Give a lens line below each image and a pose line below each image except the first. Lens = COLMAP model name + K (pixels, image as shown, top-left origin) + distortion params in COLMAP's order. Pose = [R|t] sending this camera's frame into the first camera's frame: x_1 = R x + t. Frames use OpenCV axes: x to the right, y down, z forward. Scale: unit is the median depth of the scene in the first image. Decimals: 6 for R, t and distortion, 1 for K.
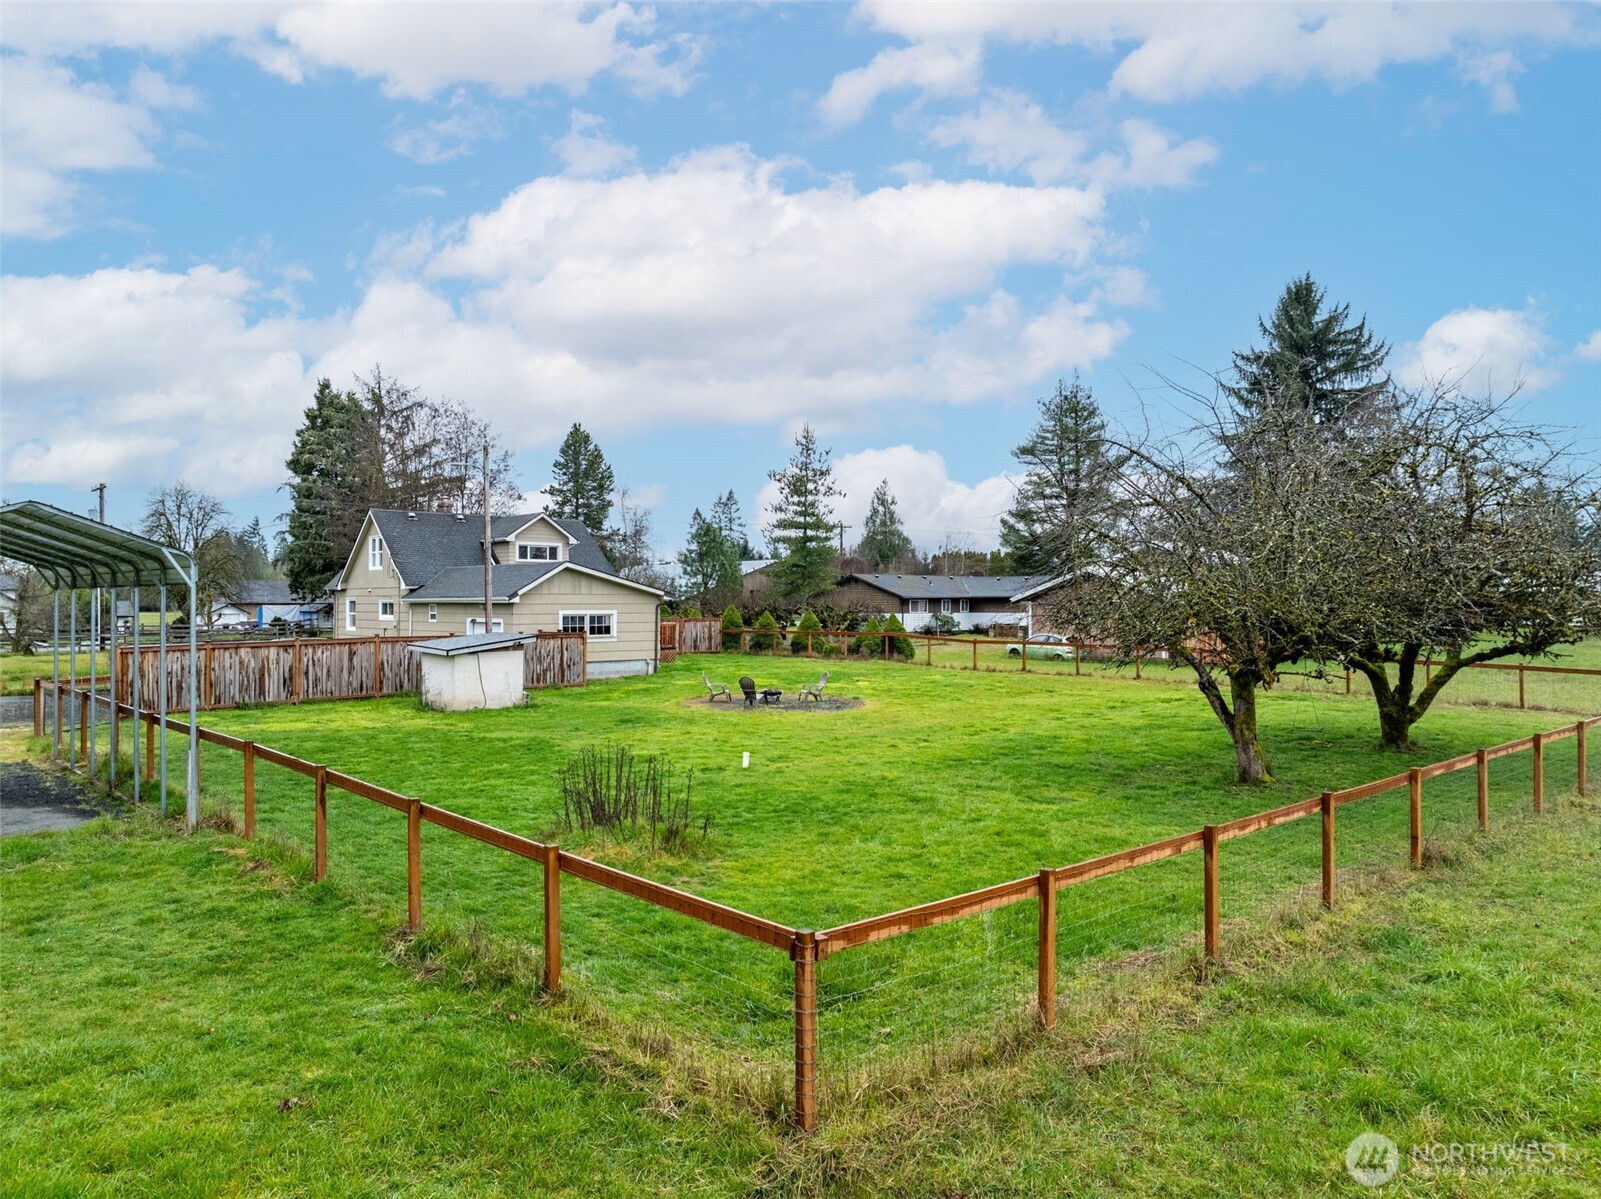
lens RADIAL K [[1094.9, 0, 800.5], [0, 1094.9, 599.5], [0, 0, 1]] dist [-0.037942, -0.004005]
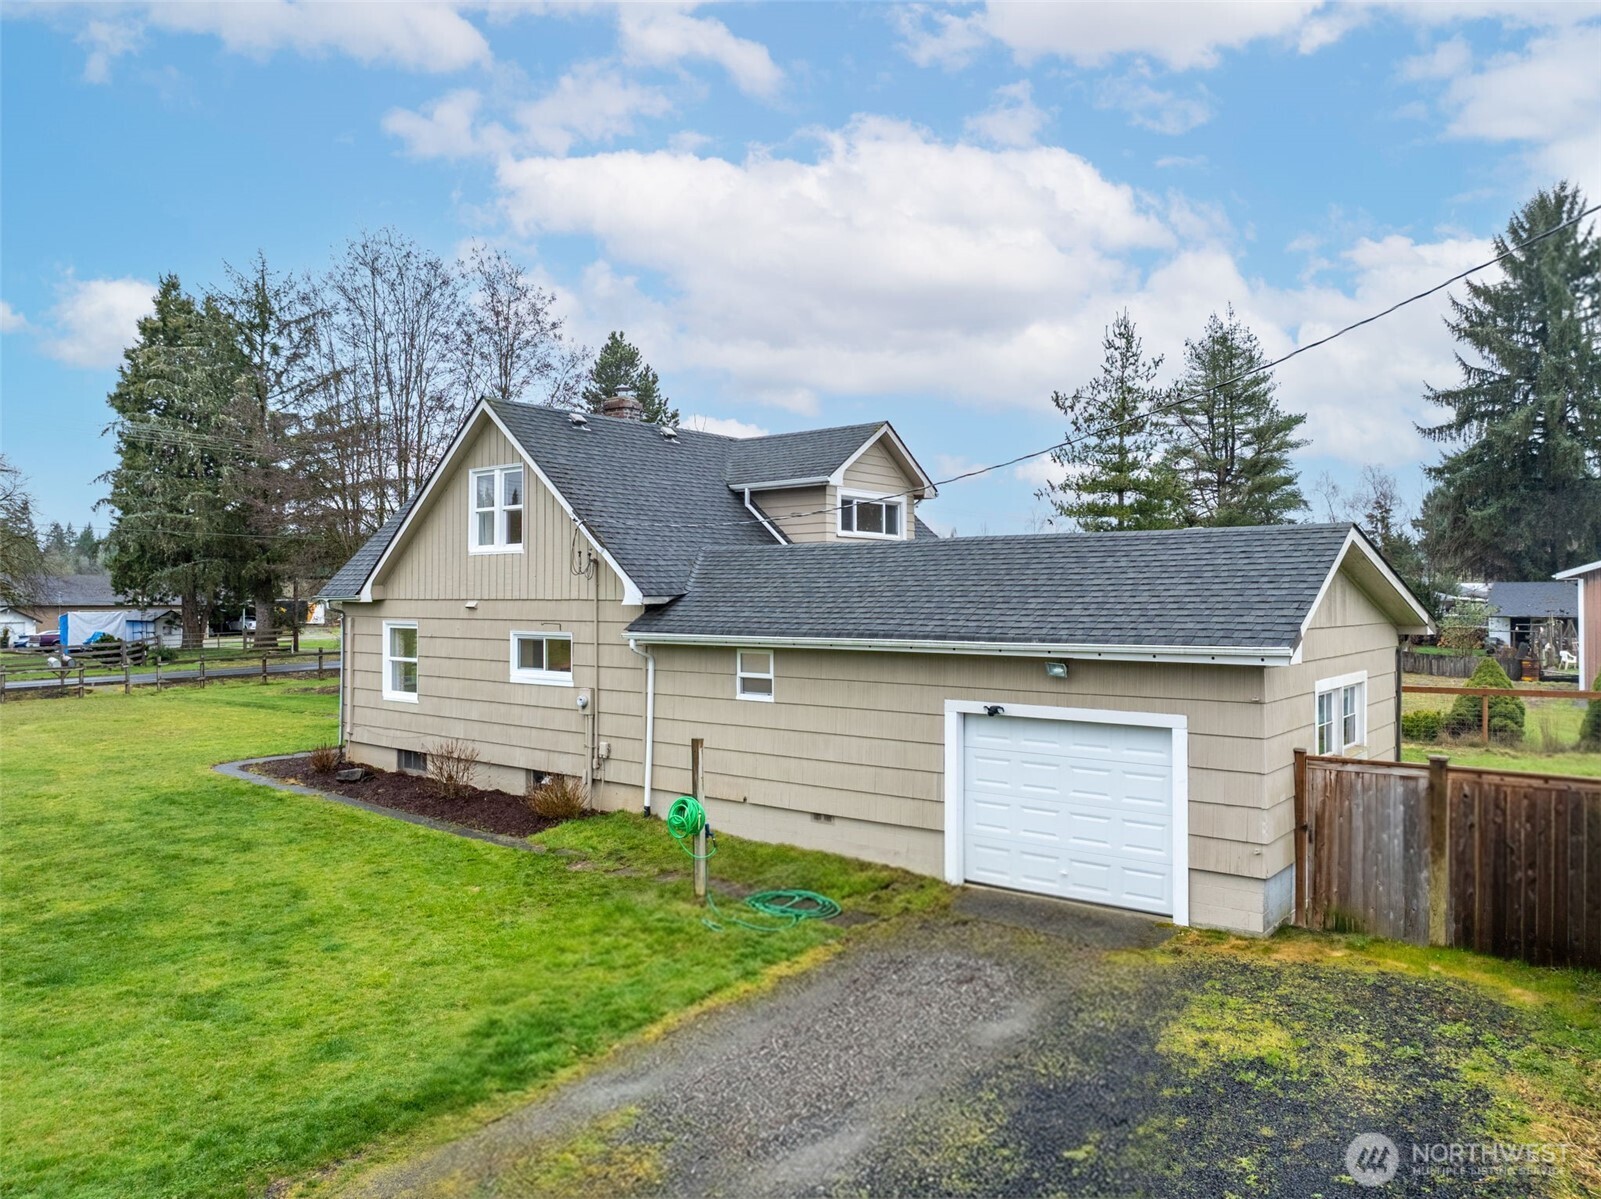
lens RADIAL K [[1094.9, 0, 800.5], [0, 1094.9, 599.5], [0, 0, 1]] dist [-0.037942, -0.004005]
pose [[0.986776, 0.000959, 0.162090, -0.175322], [-0.001642, 0.999990, 0.004077, -0.006205], [-0.162085, -0.004289, 0.986768, 0.302982]]
